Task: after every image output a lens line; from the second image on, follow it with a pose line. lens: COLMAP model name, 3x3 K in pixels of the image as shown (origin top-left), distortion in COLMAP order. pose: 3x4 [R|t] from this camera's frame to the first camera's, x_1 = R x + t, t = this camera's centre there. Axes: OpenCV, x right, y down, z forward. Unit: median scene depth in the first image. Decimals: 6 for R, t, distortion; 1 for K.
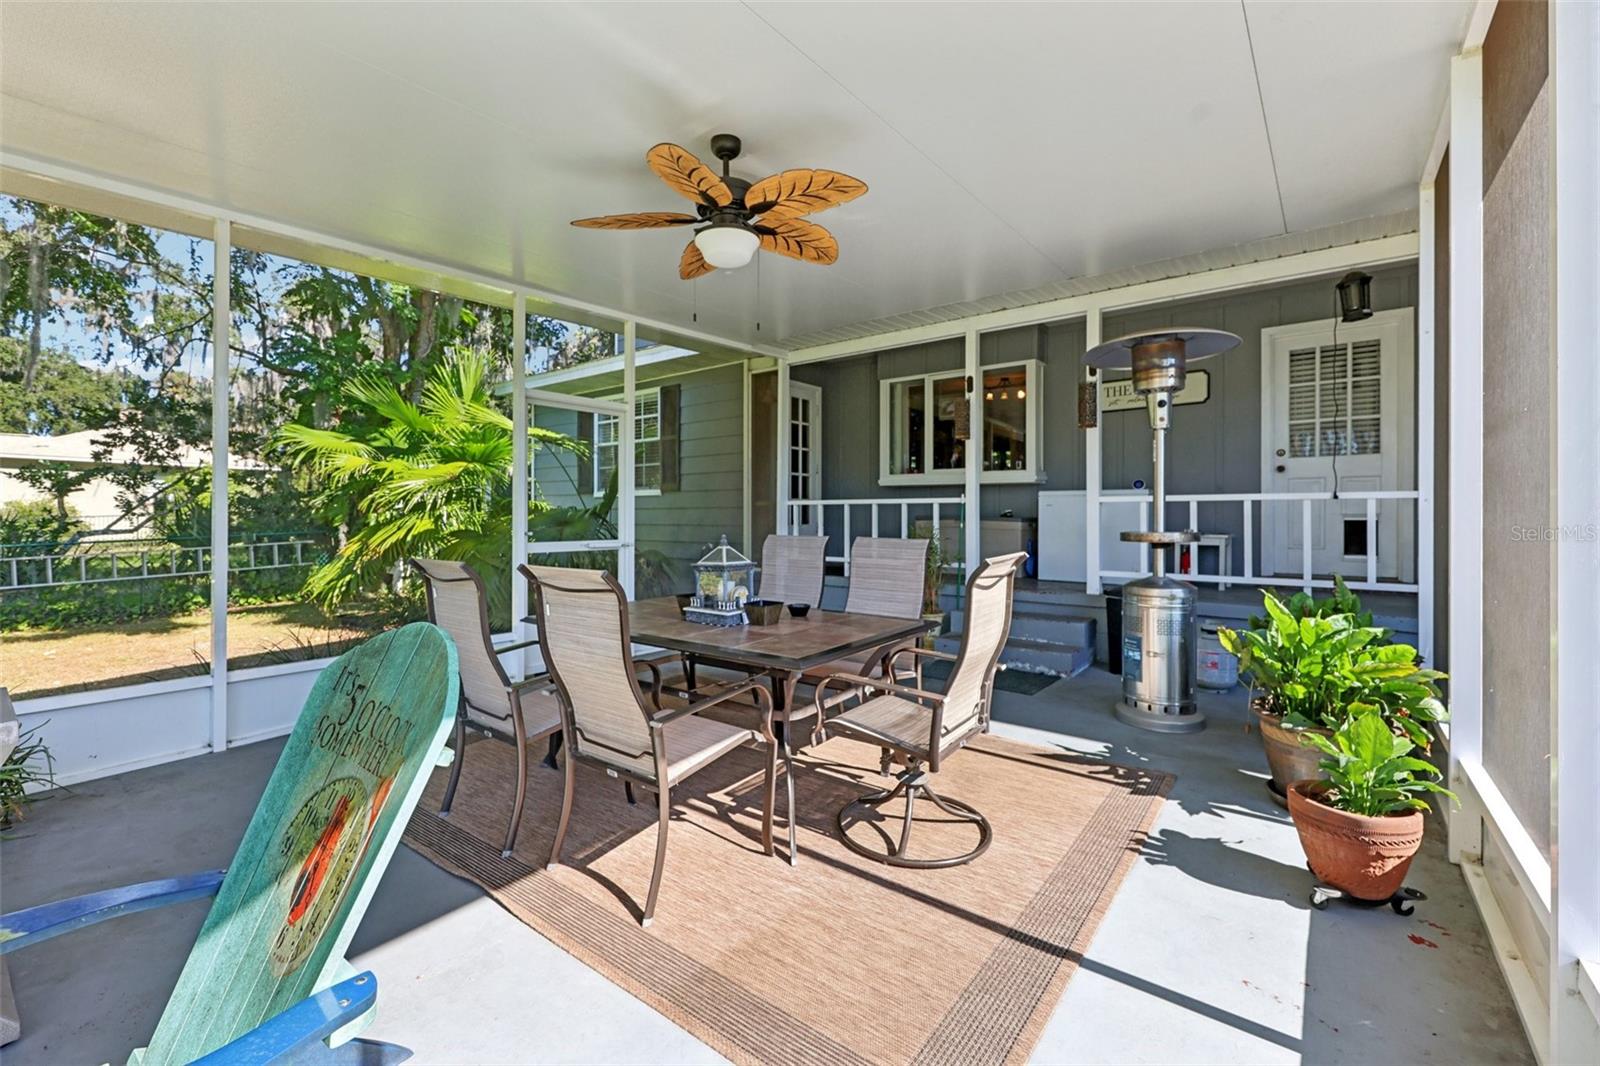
lens RADIAL K [[684.6, 0, 796.8], [0, 684.6, 518.0], [0, 0, 1]] dist [0.011712, -0.005344]
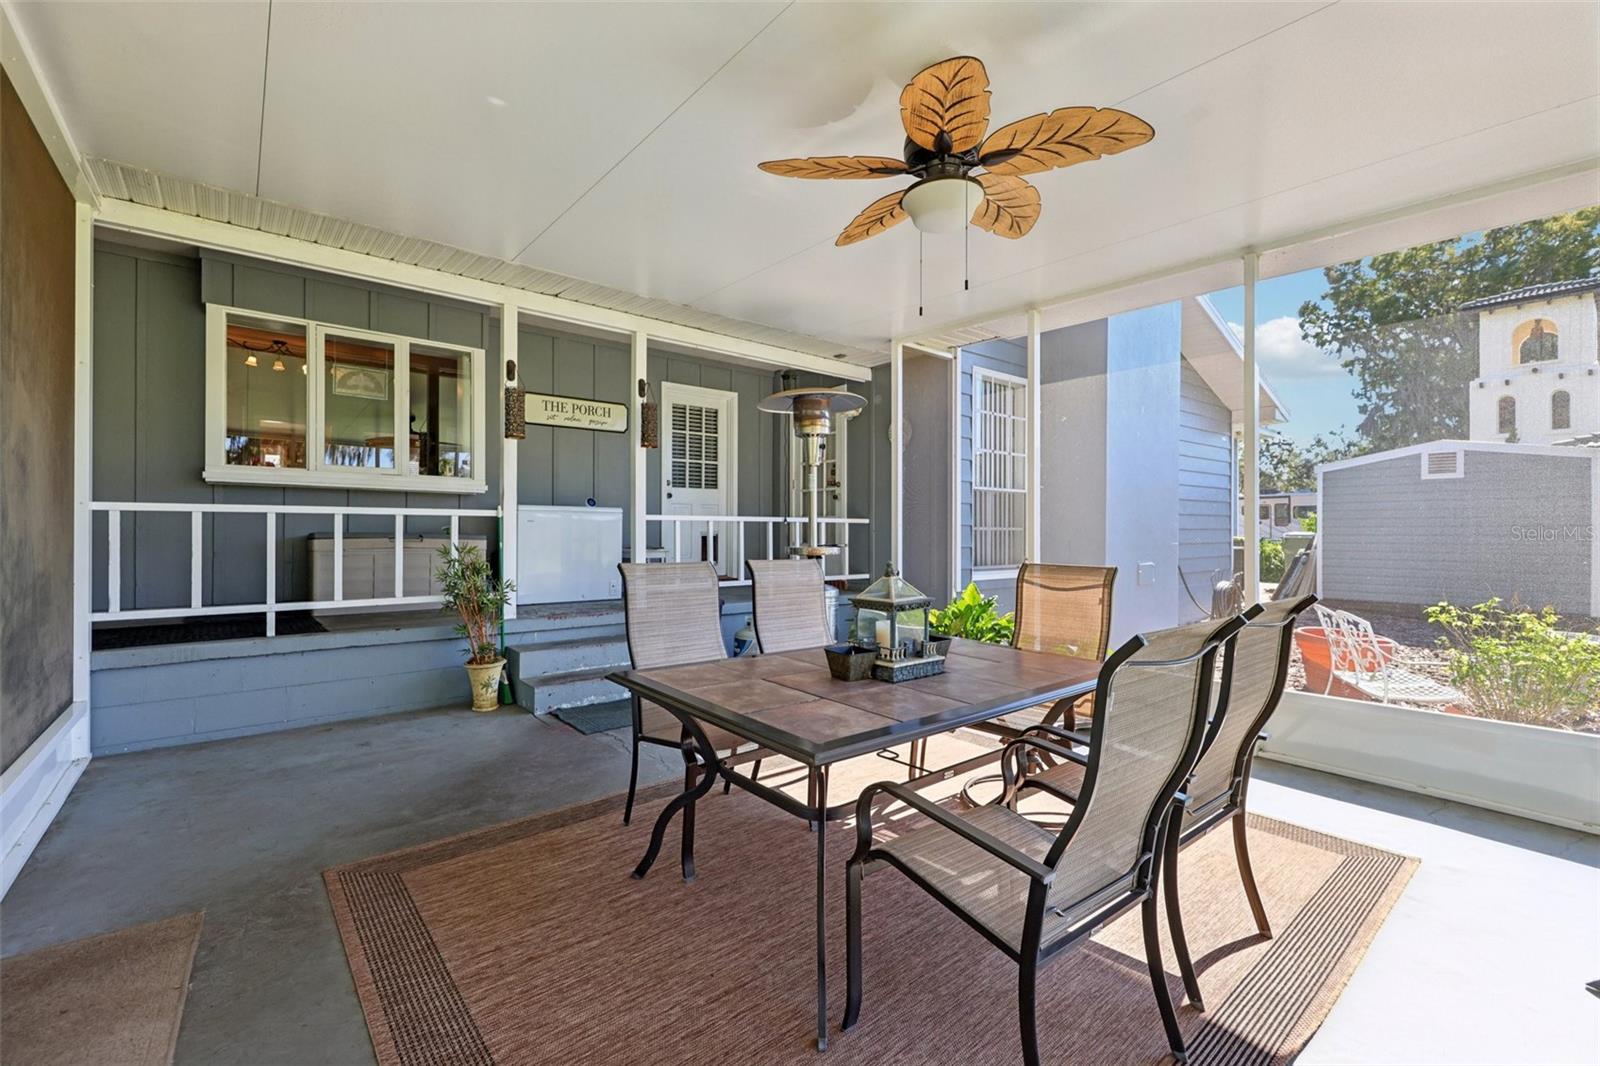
lens RADIAL K [[684.6, 0, 801.4], [0, 684.6, 528.9], [0, 0, 1]] dist [0.011712, -0.005344]
pose [[0.213116, 0.004877, 0.977015, -0.409986], [-0.000520, 0.999988, -0.004879, -0.003862], [-0.977027, 0.000532, 0.213116, 0.434175]]
